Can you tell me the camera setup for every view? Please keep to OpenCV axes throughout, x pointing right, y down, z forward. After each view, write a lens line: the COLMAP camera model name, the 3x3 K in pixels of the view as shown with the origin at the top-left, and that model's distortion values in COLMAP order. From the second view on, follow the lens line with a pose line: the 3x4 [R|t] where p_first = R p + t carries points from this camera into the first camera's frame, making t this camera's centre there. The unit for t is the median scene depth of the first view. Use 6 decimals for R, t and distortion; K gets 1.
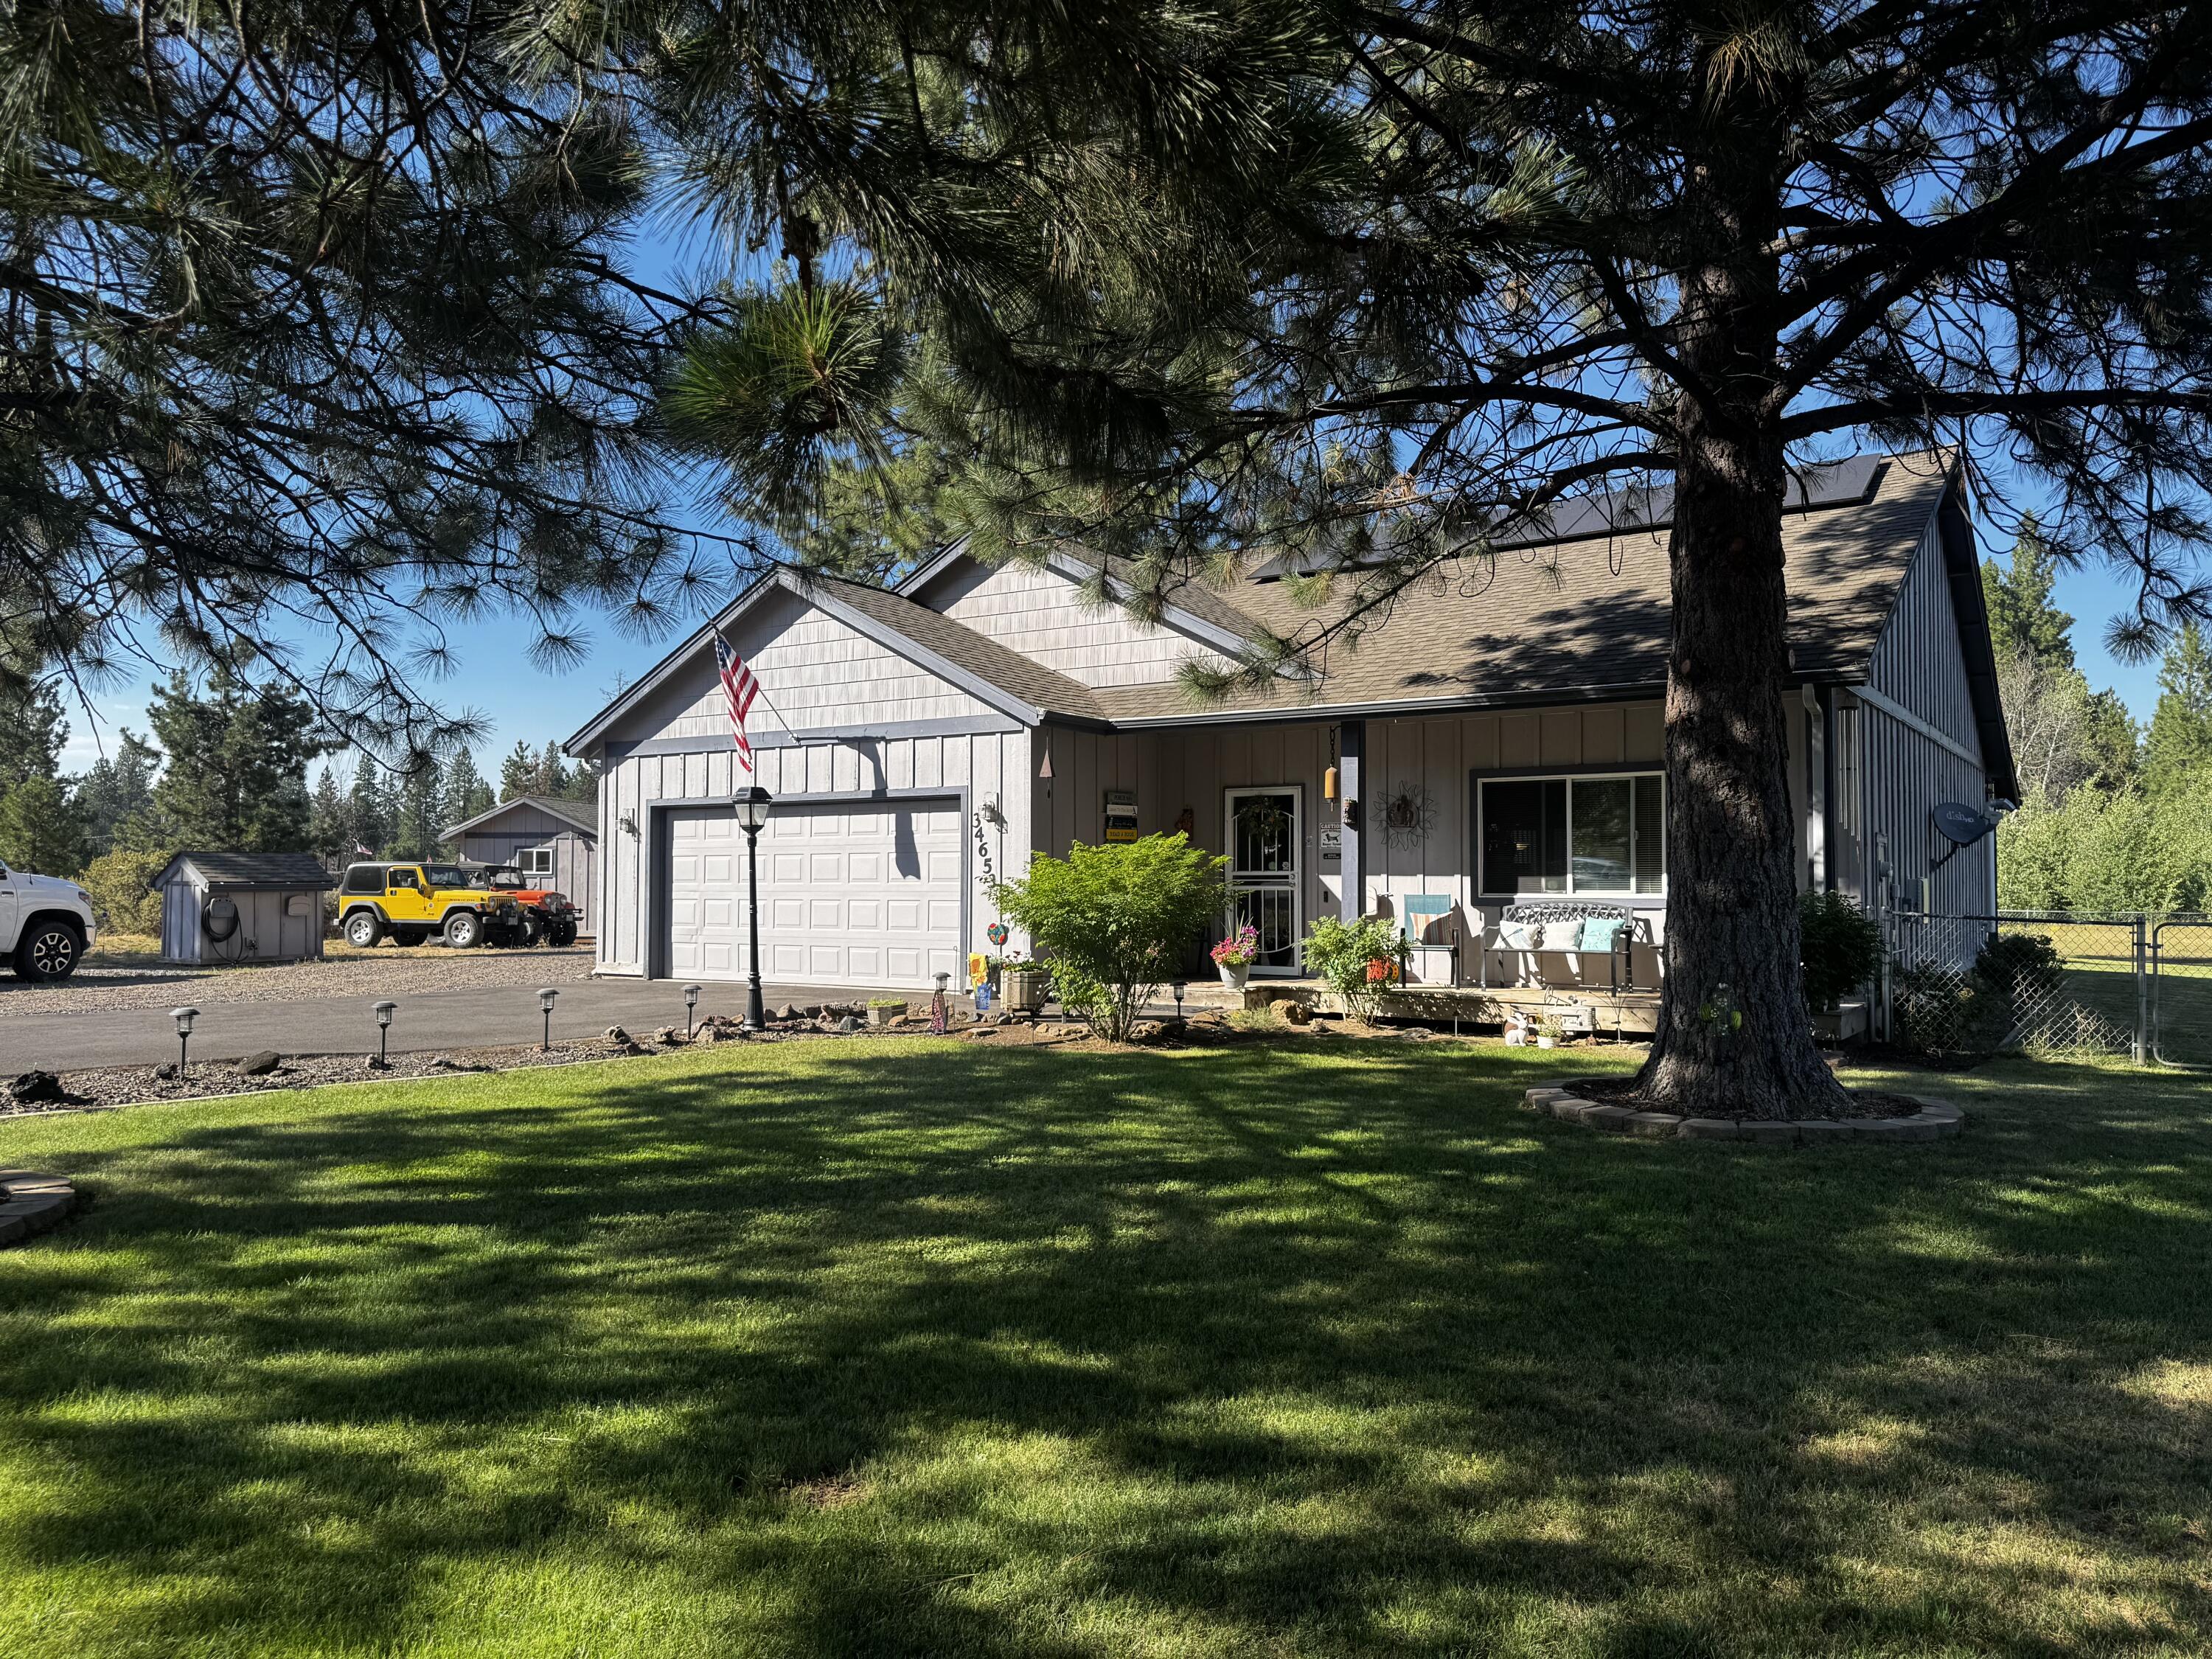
lens RADIAL K [[1511.5, 0, 1106.0], [0, 1511.5, 829.5], [0, 0, 1]] dist [0.091764, -0.136232]
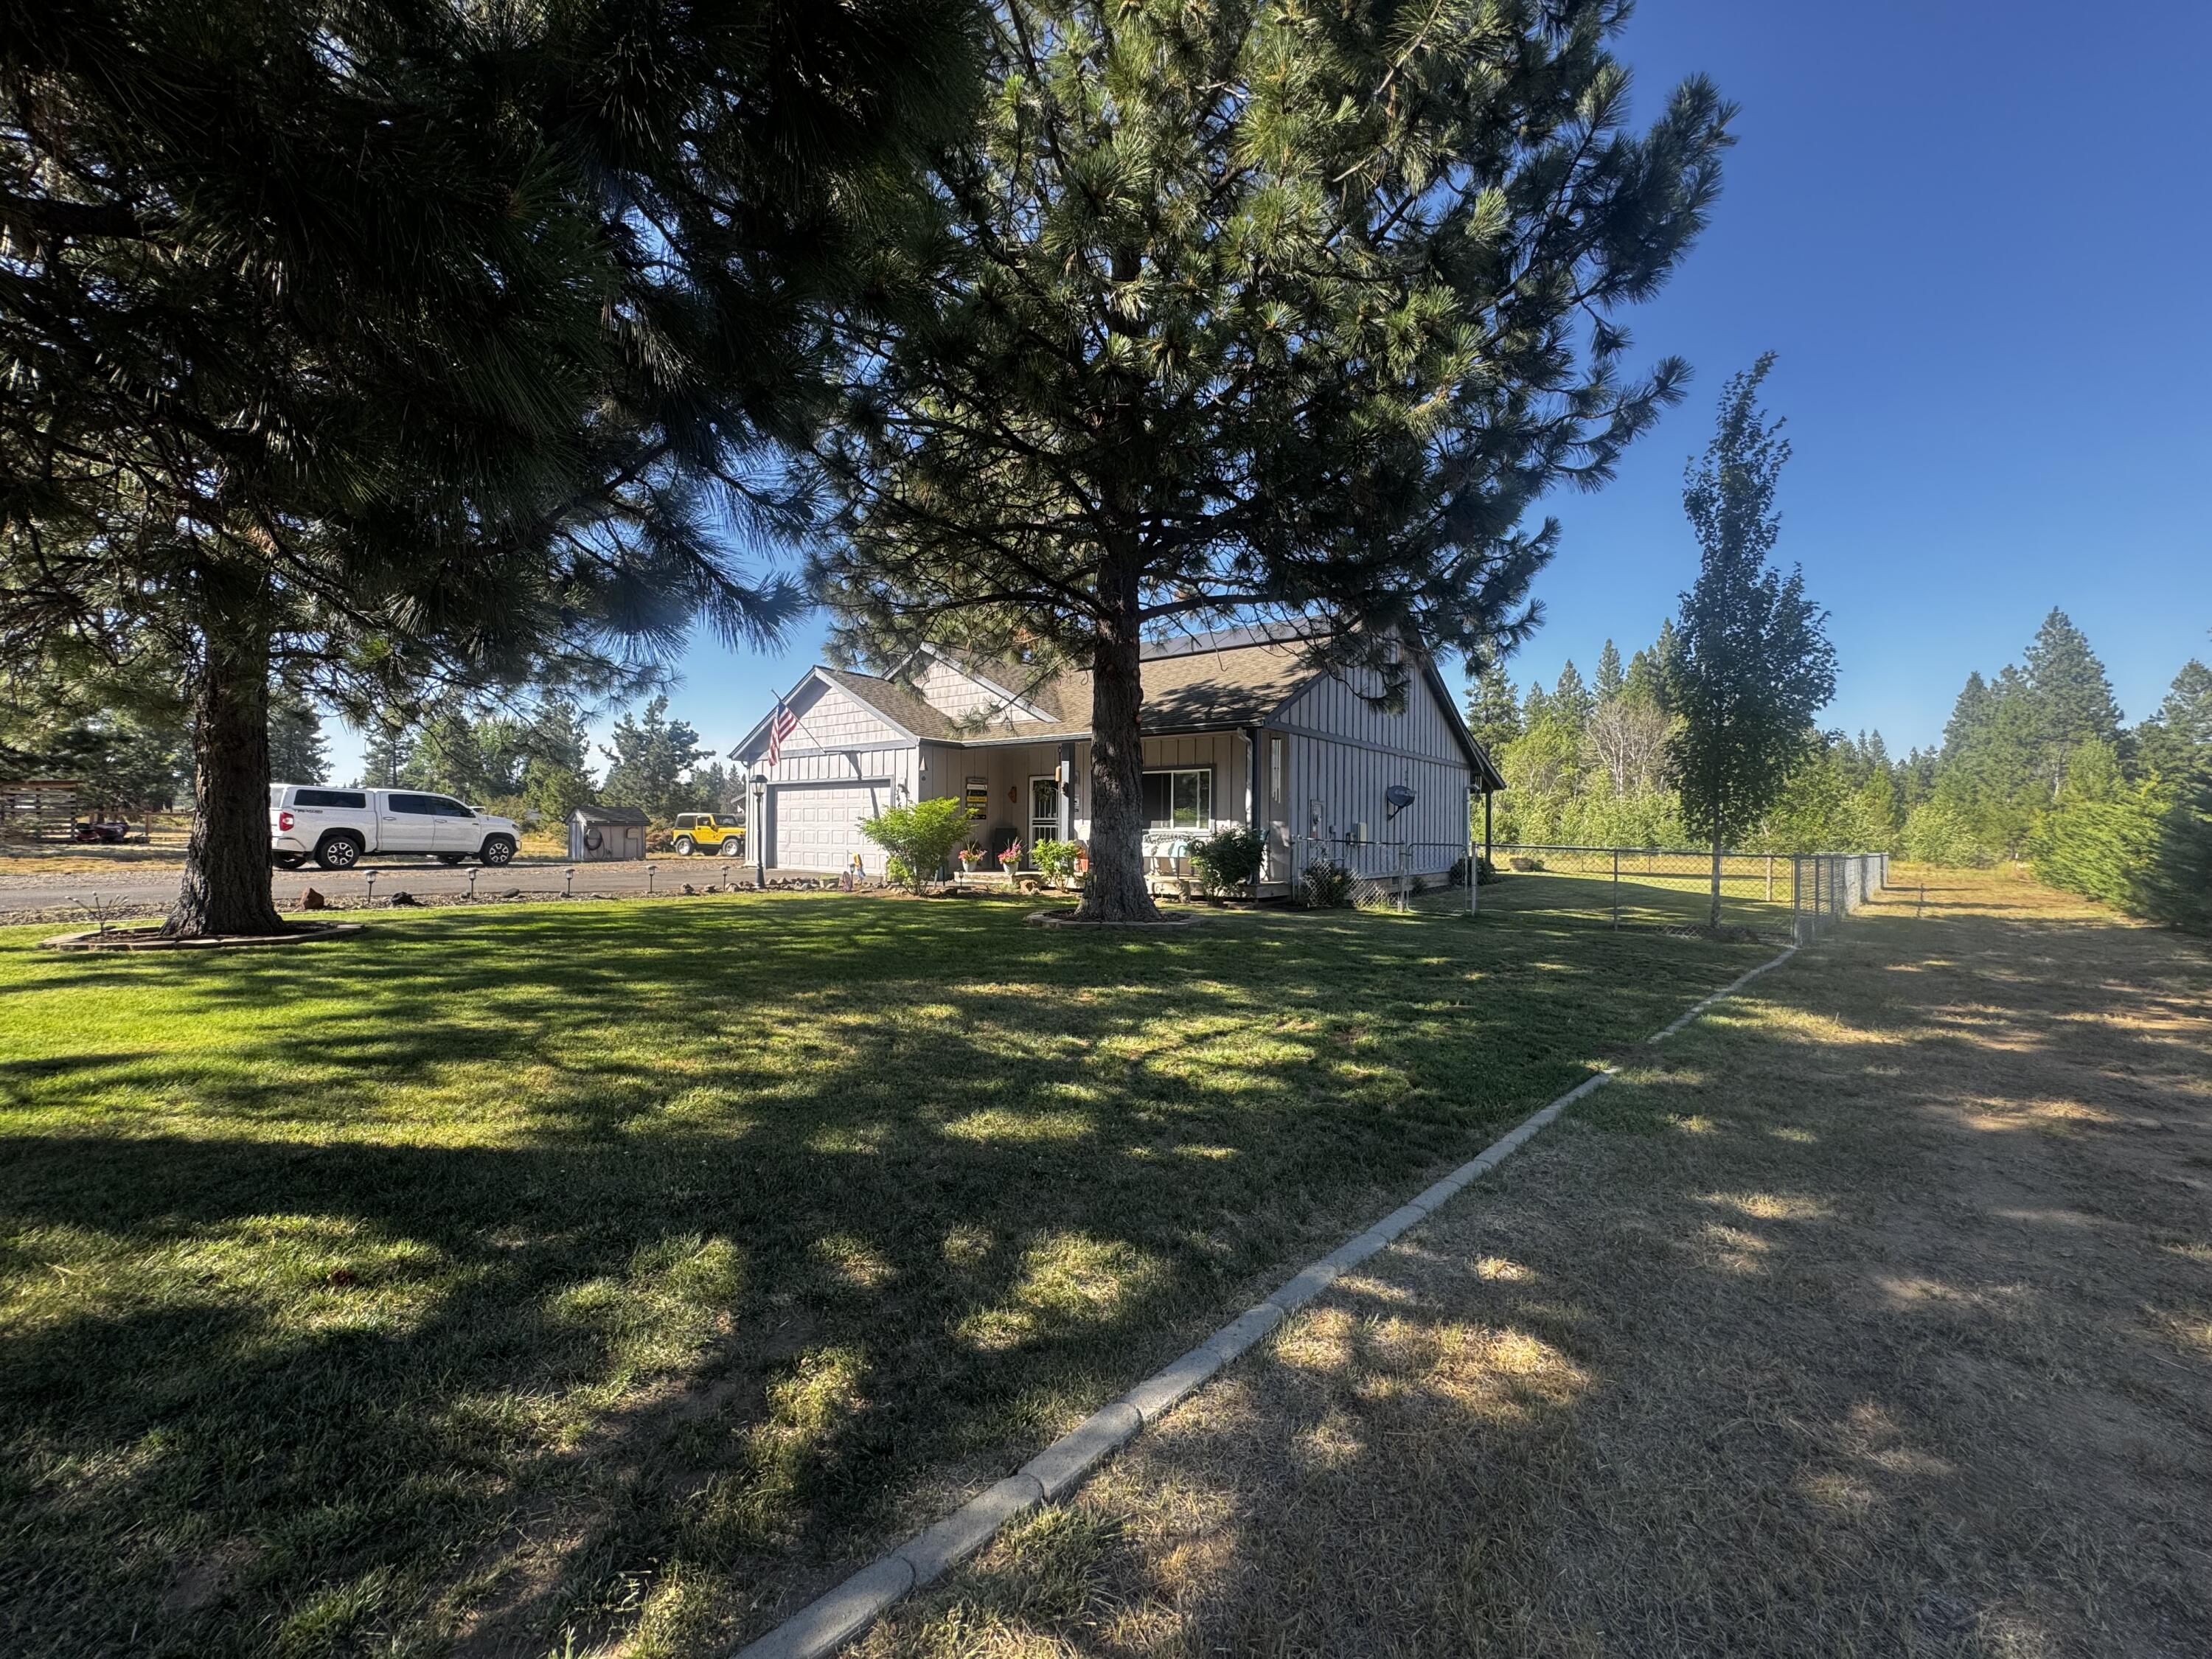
lens RADIAL K [[880.2, 0, 1106.0], [0, 880.2, 829.5], [0, 0, 1]] dist [-0.001283, -0.000375]
pose [[0.995955, 0.008245, -0.089469, 0.261854], [-0.005355, 0.999458, 0.032490, 0.004147], [0.089688, -0.031879, 0.995460, -0.137934]]
